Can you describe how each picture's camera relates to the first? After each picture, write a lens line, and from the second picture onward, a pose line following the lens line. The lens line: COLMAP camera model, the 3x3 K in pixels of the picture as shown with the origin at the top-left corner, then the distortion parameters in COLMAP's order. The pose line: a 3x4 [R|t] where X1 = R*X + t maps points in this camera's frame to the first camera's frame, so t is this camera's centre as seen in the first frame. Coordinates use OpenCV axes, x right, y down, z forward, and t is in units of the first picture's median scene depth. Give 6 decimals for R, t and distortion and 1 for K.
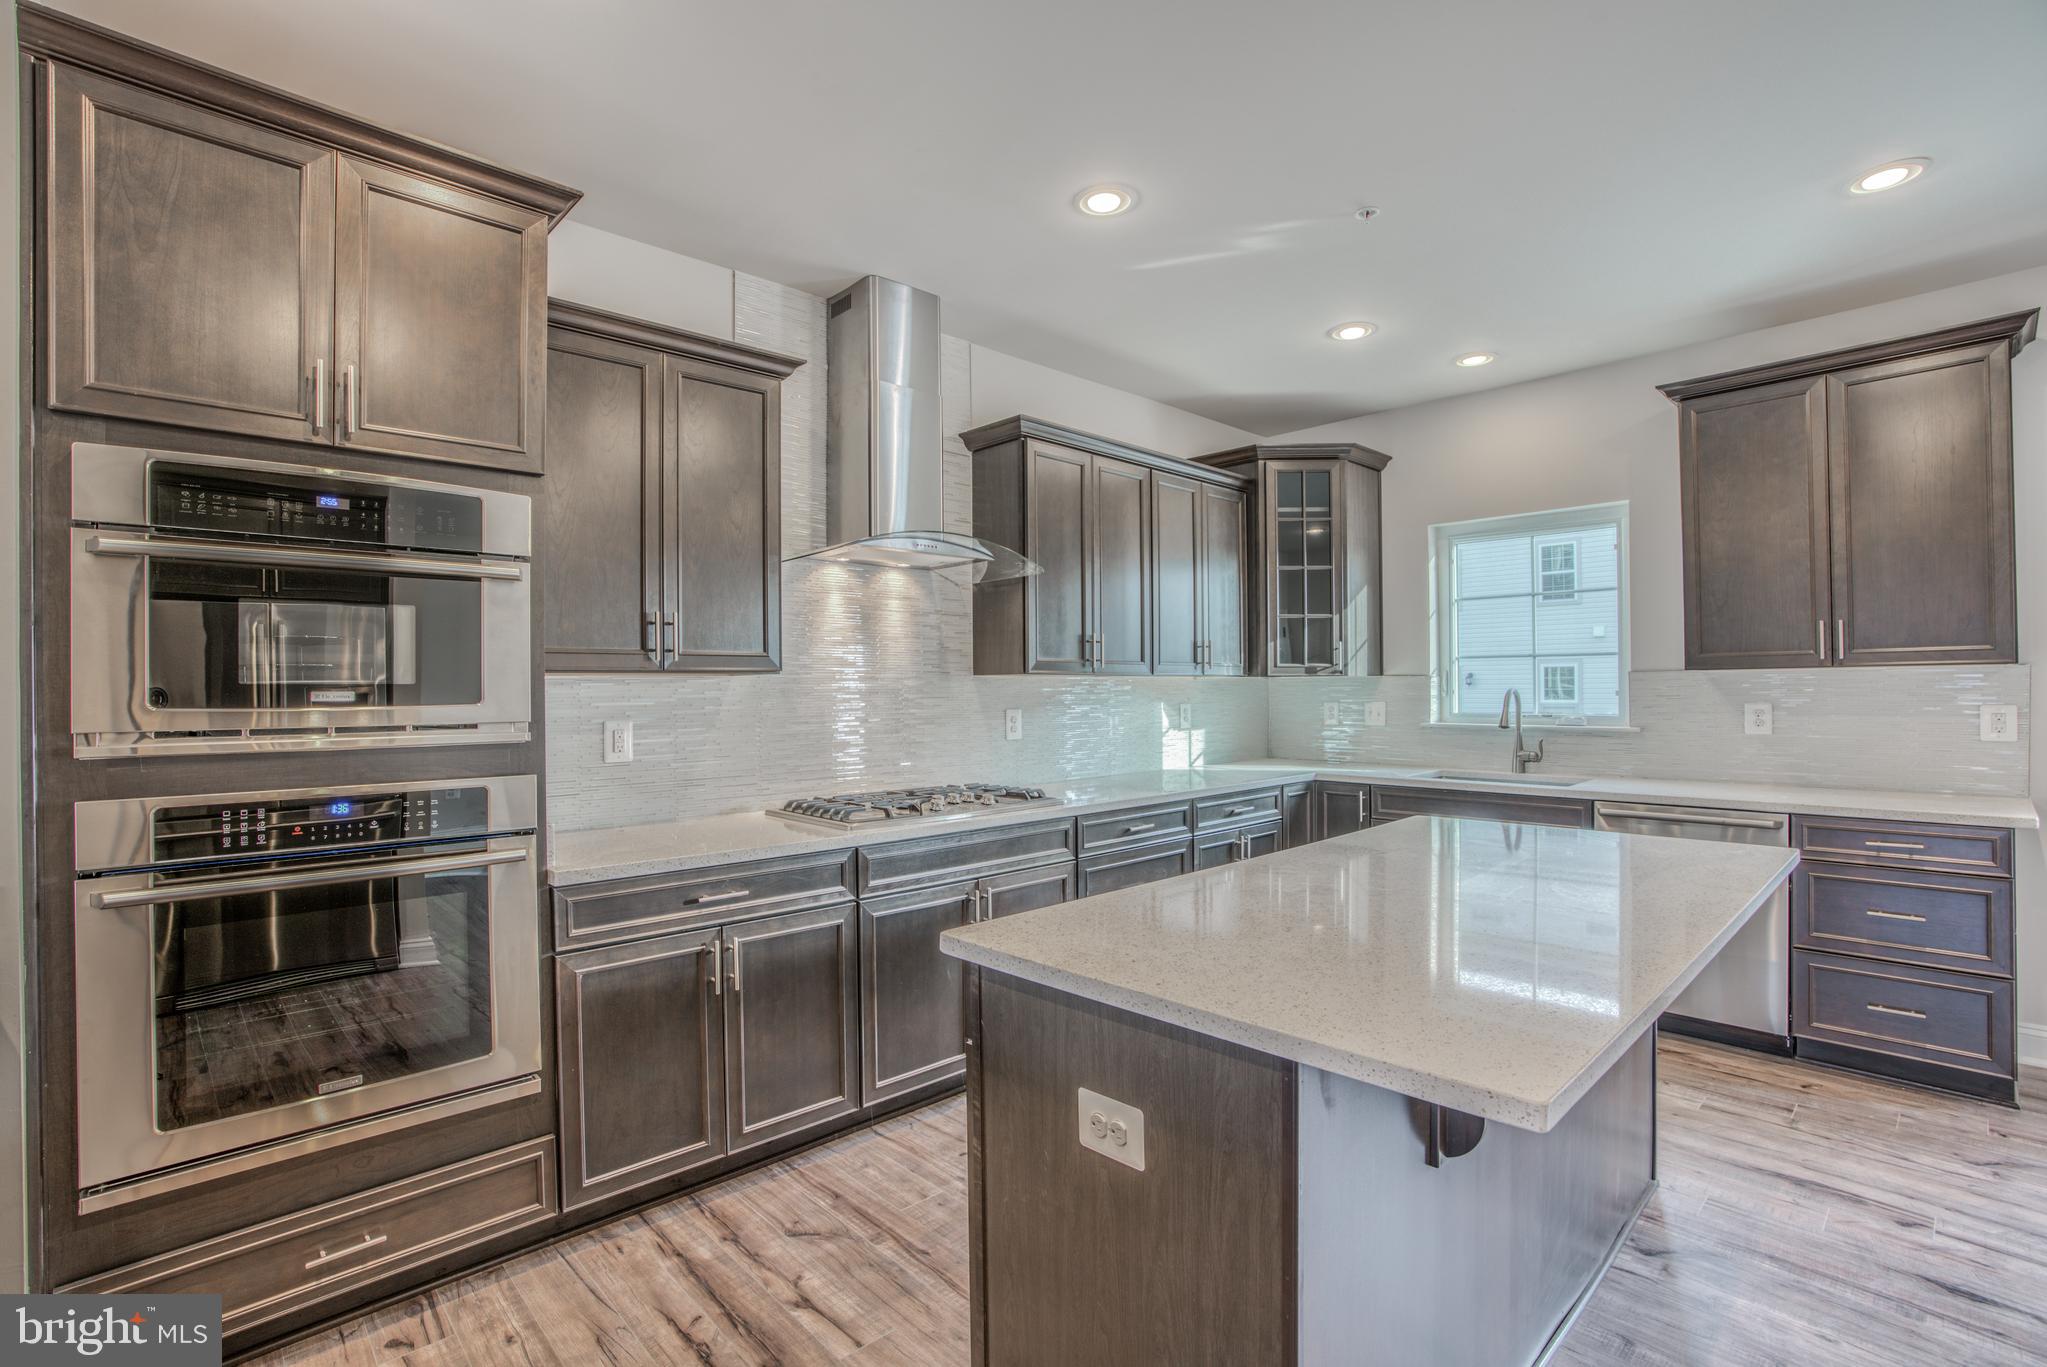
lens RADIAL K [[966.6, 0, 1023.5], [0, 966.6, 683.5], [0, 0, 1]] dist [-0.000725, 0.000189]
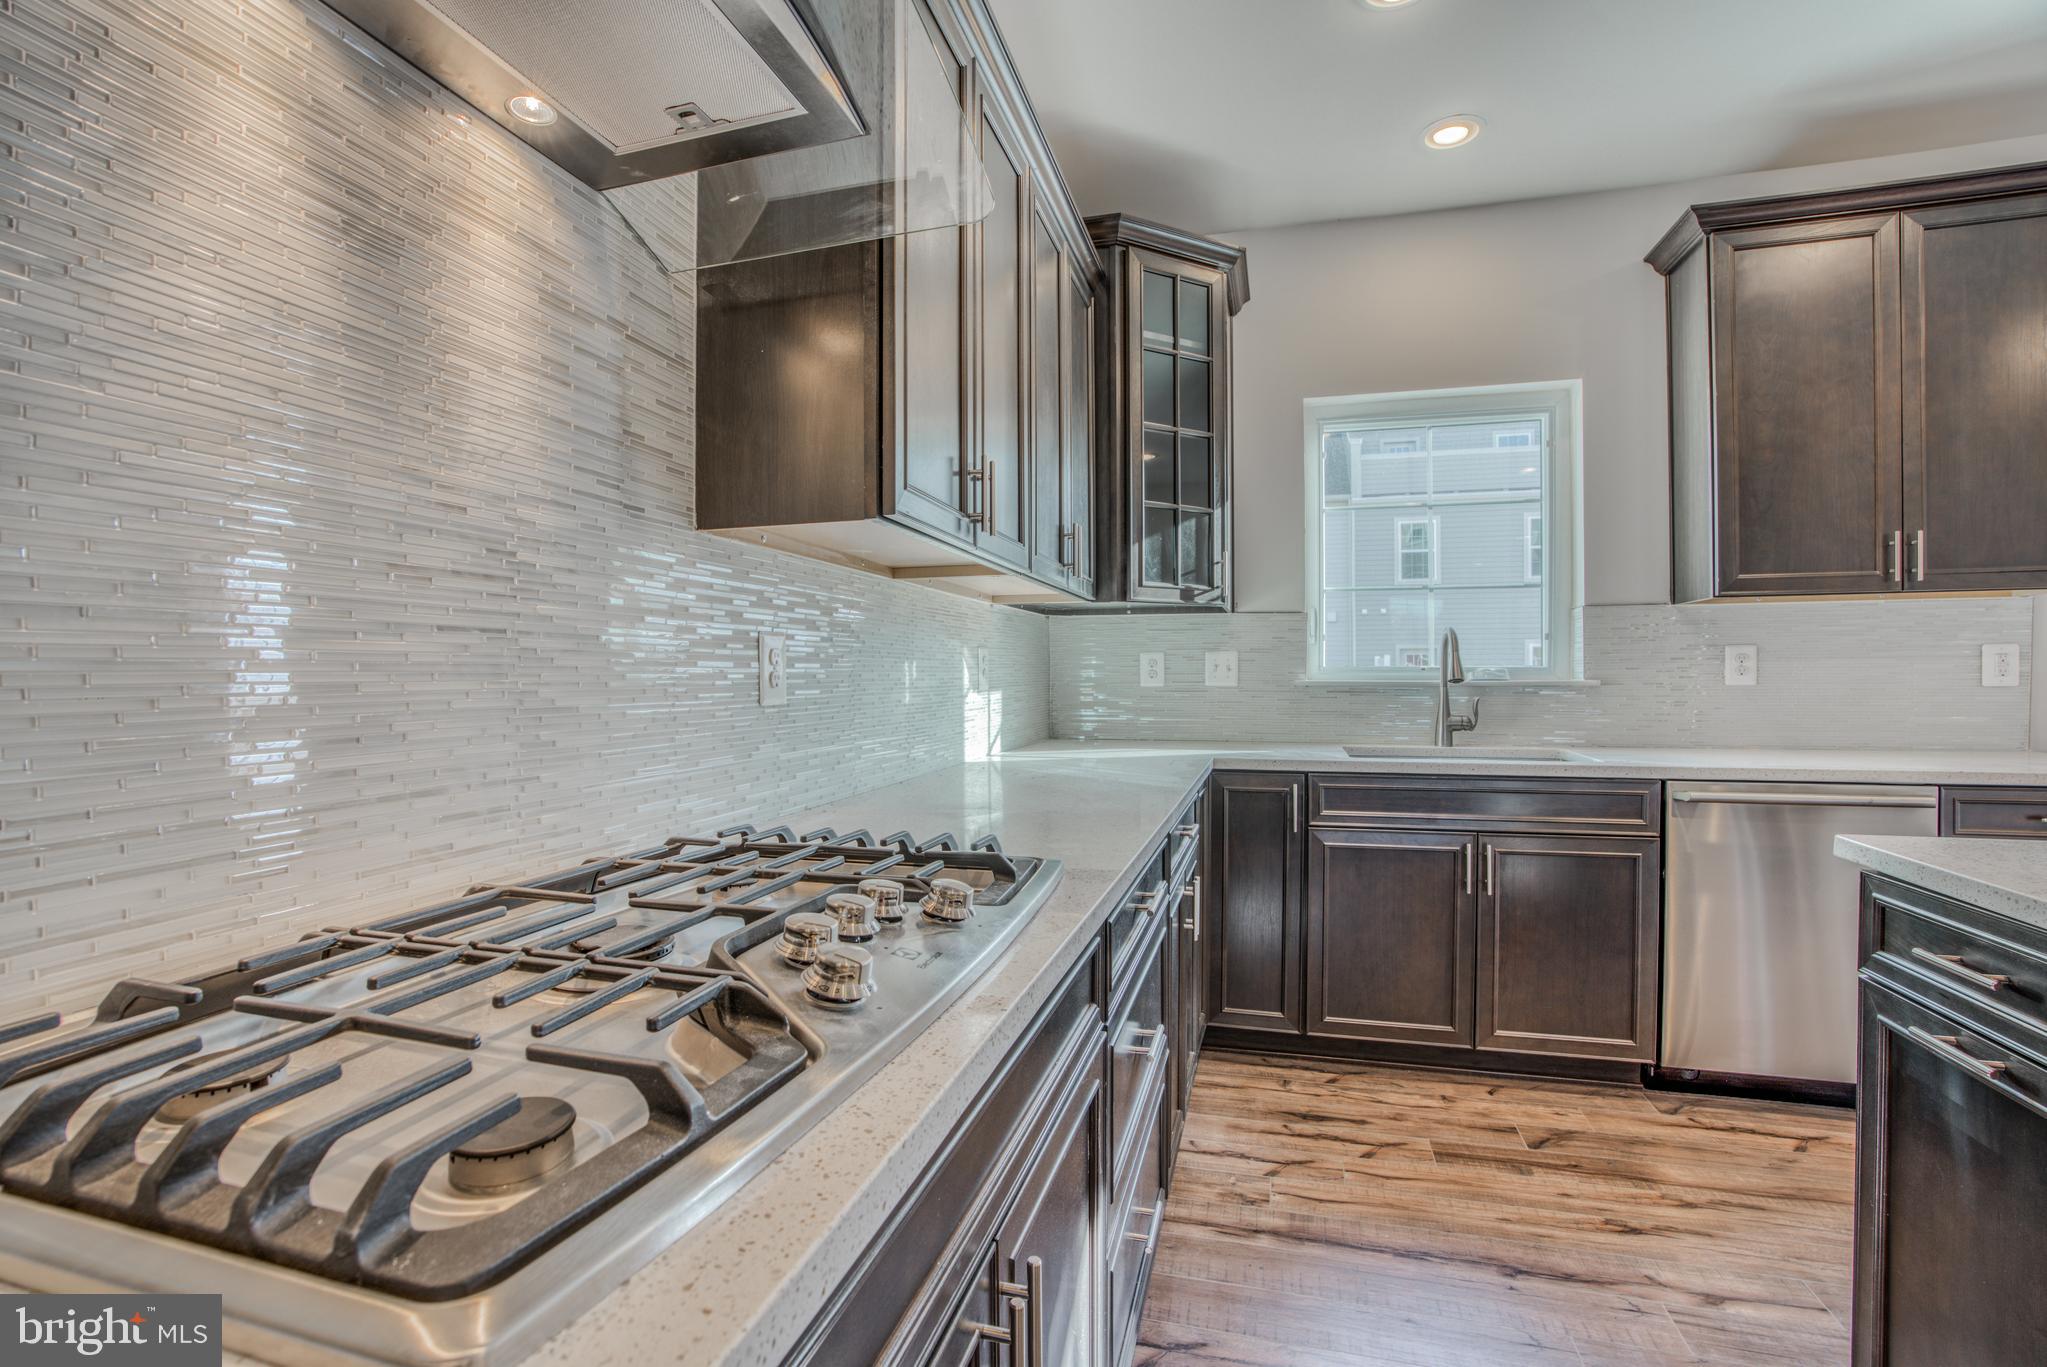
lens RADIAL K [[938.5, 0, 1000.3], [0, 938.5, 679.5], [0, 0, 1]] dist [-0.071093, 0.030664]
pose [[0.864985, 0.003217, 0.501788, -0.135111], [-0.006594, 0.999966, 0.004956, 0.048339], [-0.501755, -0.007595, 0.864977, 0.661777]]
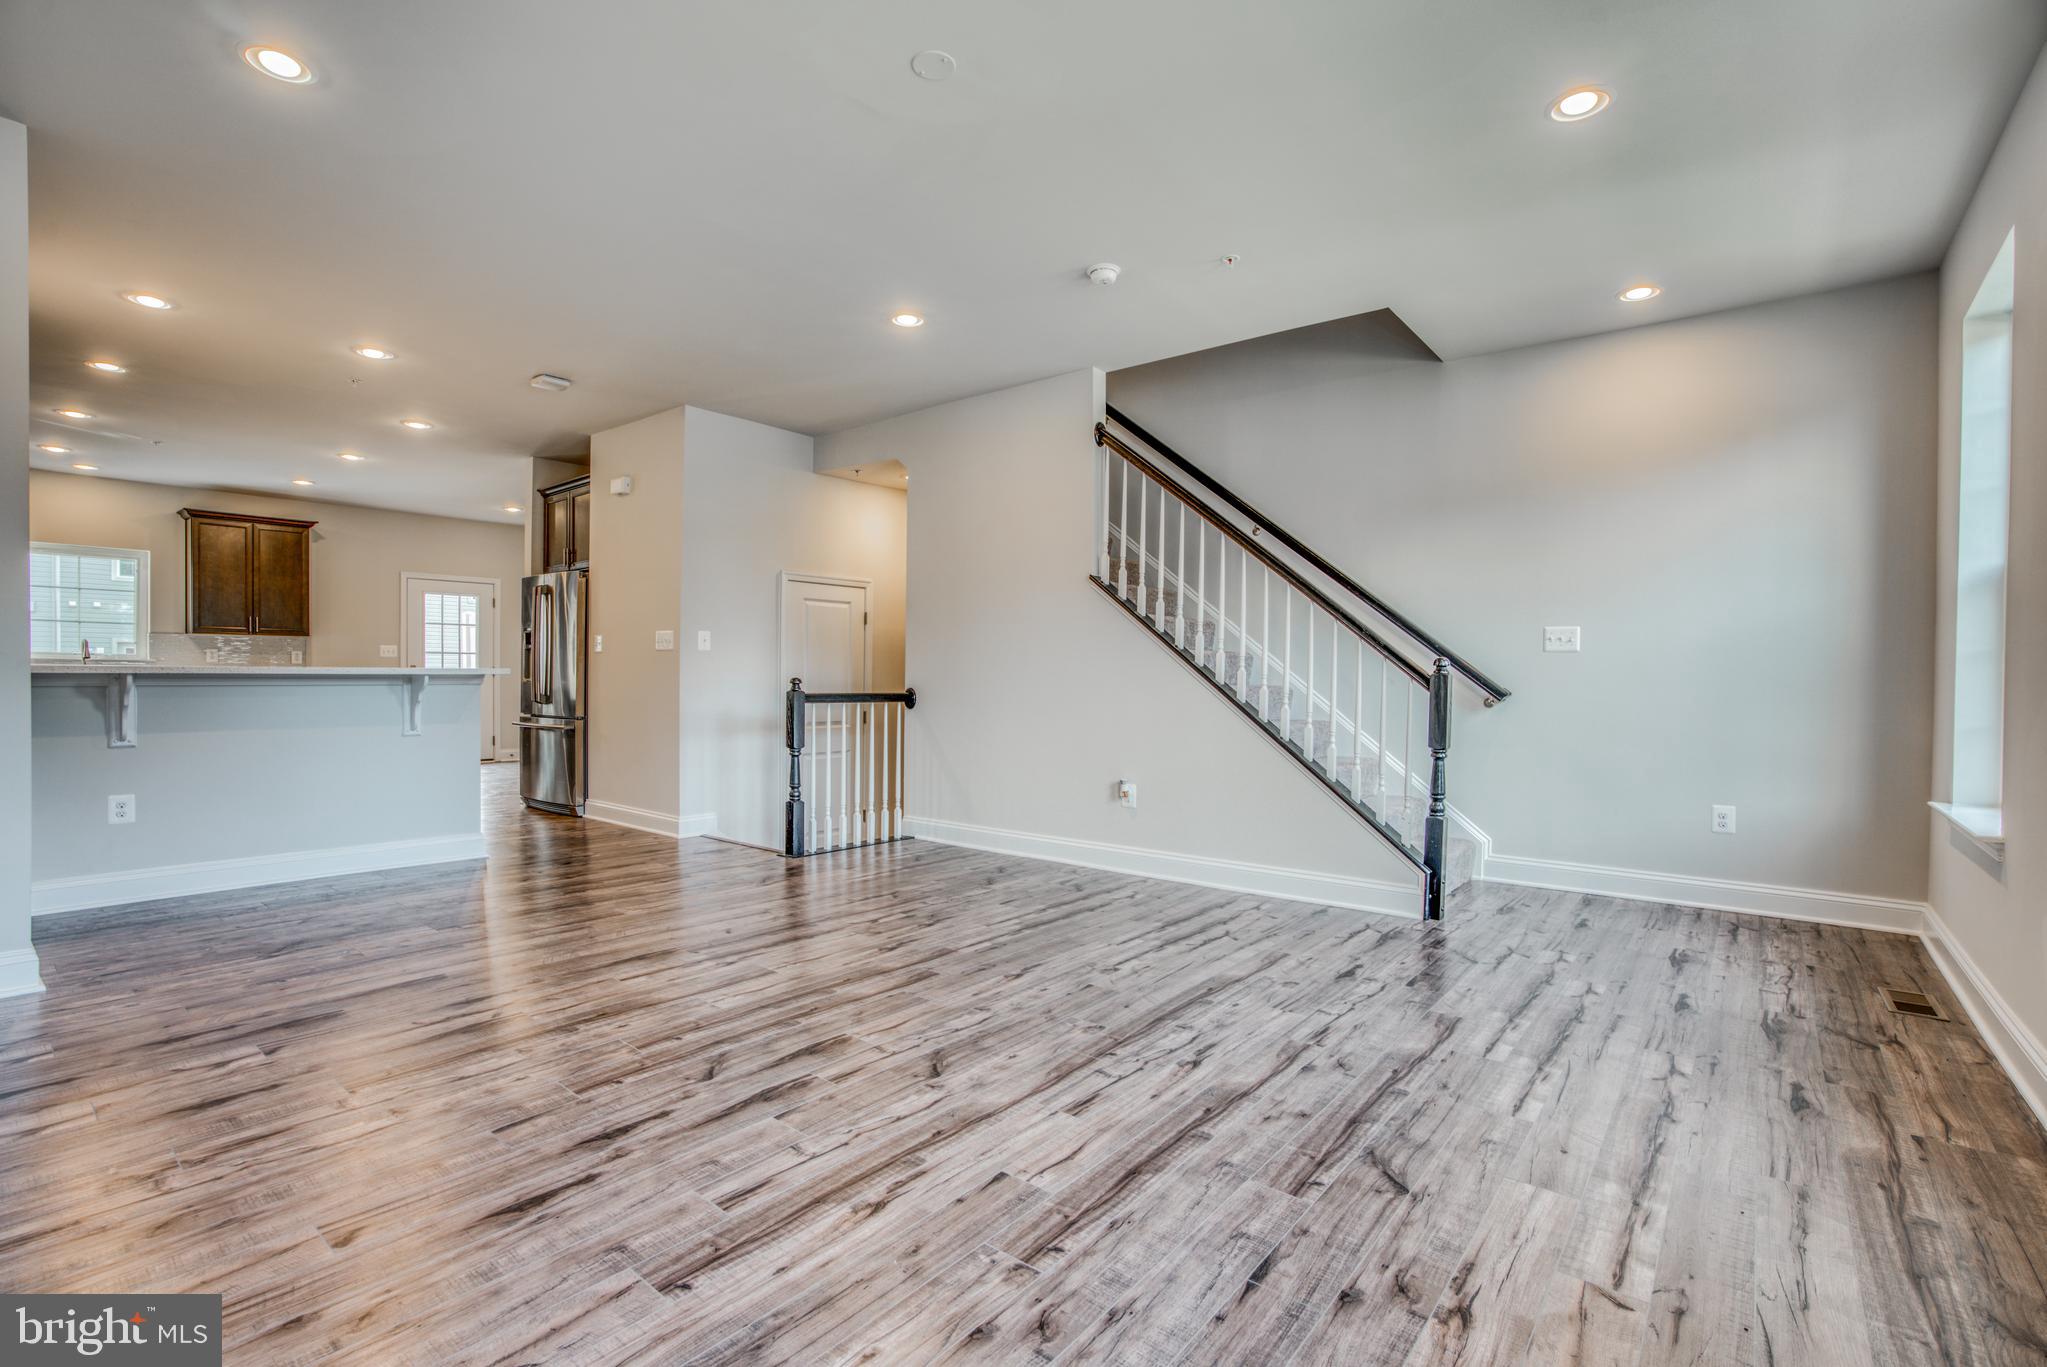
lens RADIAL K [[966.6, 0, 1023.5], [0, 966.6, 683.5], [0, 0, 1]] dist [-0.000725, 0.000189]
pose [[-0.159451, -0.006916, 0.987182, -1.909968], [-0.011297, 0.999923, 0.005181, 0.071277], [-0.987141, -0.010326, -0.159517, -0.602561]]
